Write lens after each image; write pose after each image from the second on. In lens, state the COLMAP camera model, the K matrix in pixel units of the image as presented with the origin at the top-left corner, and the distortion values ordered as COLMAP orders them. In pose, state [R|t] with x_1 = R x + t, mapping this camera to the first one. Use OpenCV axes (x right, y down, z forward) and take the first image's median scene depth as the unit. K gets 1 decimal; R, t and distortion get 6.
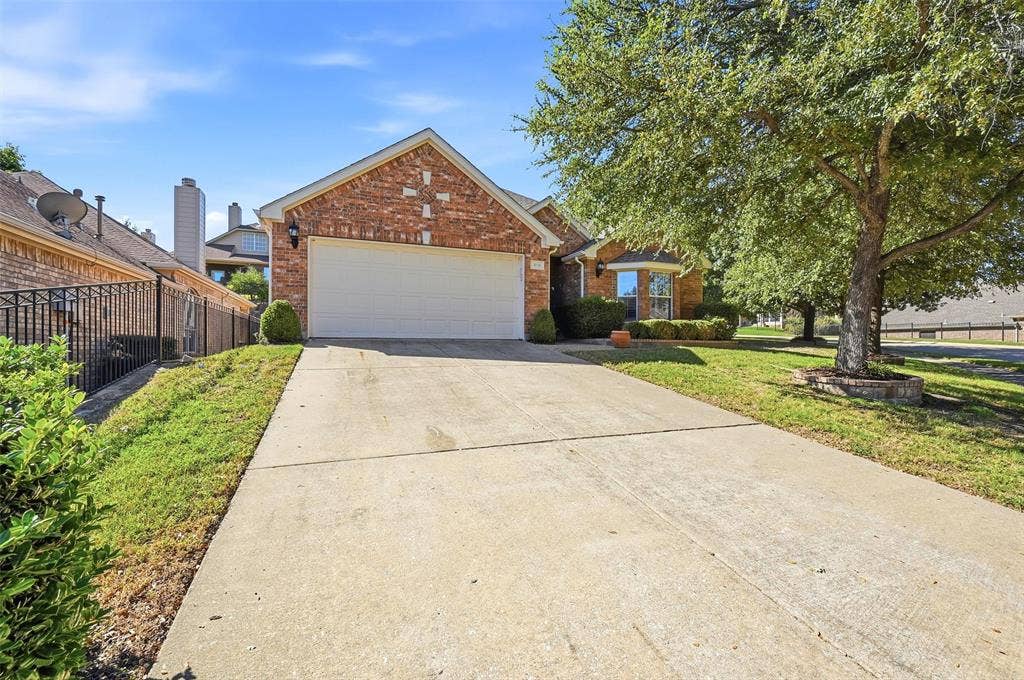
lens RADIAL K [[409.7, 0, 513.2], [0, 409.7, 349.6], [0, 0, 1]] dist [0.002477, 0.000143]
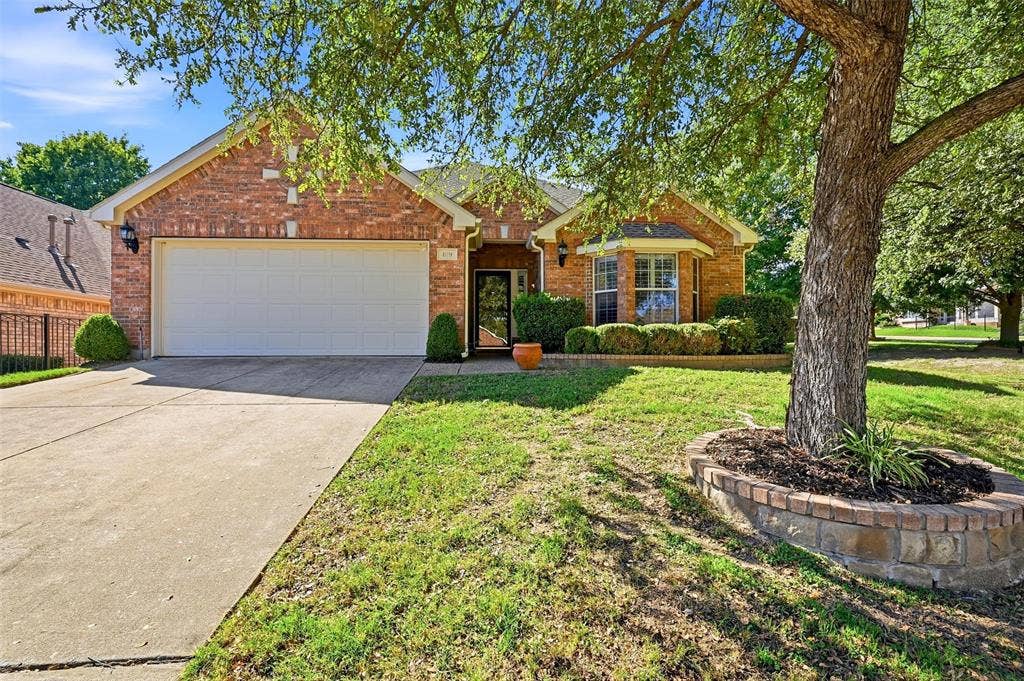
lens RADIAL K [[424.5, 0, 512.6], [0, 424.5, 349.1], [0, 0, 1]] dist [0.002998, 0.000242]
pose [[0.956696, -0.009253, -0.290940, 0.432062], [0.004270, 0.999833, -0.017757, -0.024970], [0.291056, 0.015746, 0.956576, 0.343295]]
